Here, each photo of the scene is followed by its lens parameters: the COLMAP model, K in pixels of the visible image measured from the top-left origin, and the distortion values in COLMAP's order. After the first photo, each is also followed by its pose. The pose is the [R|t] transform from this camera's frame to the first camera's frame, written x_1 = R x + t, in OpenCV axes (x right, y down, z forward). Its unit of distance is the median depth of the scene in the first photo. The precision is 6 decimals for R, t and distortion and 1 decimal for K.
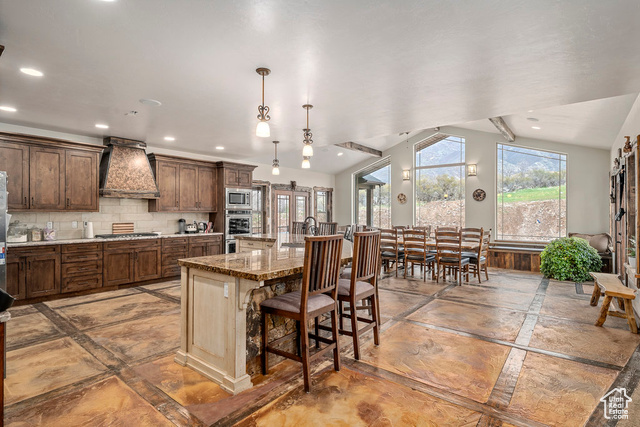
lens RADIAL K [[324.1, 0, 323.2], [0, 324.1, 211.8], [0, 0, 1]] dist [0.010951, -0.001399]
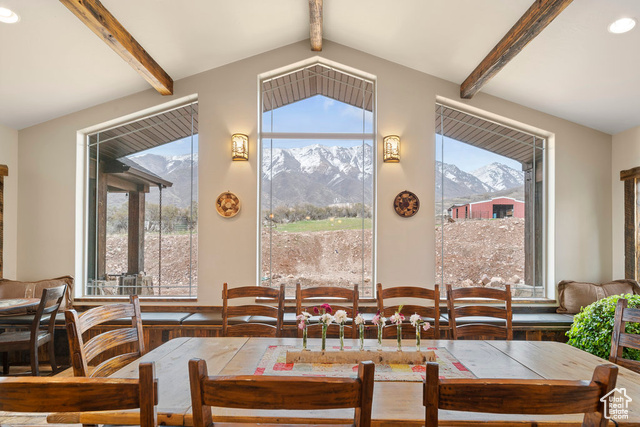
lens RADIAL K [[324.1, 0, 325.8], [0, 324.1, 242.2], [0, 0, 1]] dist [0.010951, -0.001399]
pose [[0.784499, 0.003701, 0.620119, 0.145525], [-0.005063, 0.999987, 0.000436, 0.004990], [-0.620109, -0.003482, 0.784508, 0.997353]]
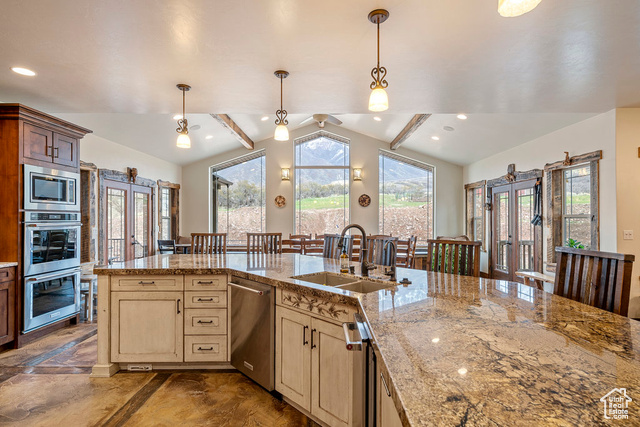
lens RADIAL K [[324.1, 0, 329.8], [0, 324.1, 218.4], [0, 0, 1]] dist [0.010951, -0.001399]
pose [[0.783304, 0.001007, 0.621638, -0.291535], [-0.001802, 0.999998, 0.000651, 0.002577], [-0.621636, -0.001630, 0.783304, 0.425542]]
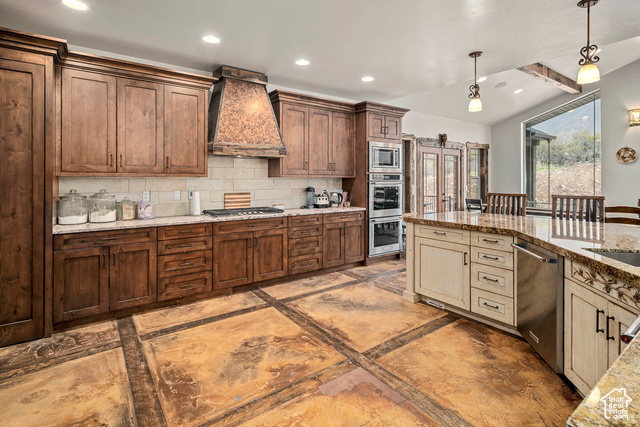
lens RADIAL K [[324.1, 0, 317.5], [0, 324.1, 178.5], [0, 0, 1]] dist [0.010951, -0.001399]
pose [[0.961599, -0.000551, -0.274459, -0.255942], [0.001026, 0.999998, 0.001588, 0.002534], [0.274458, -0.001809, 0.961597, 0.374087]]
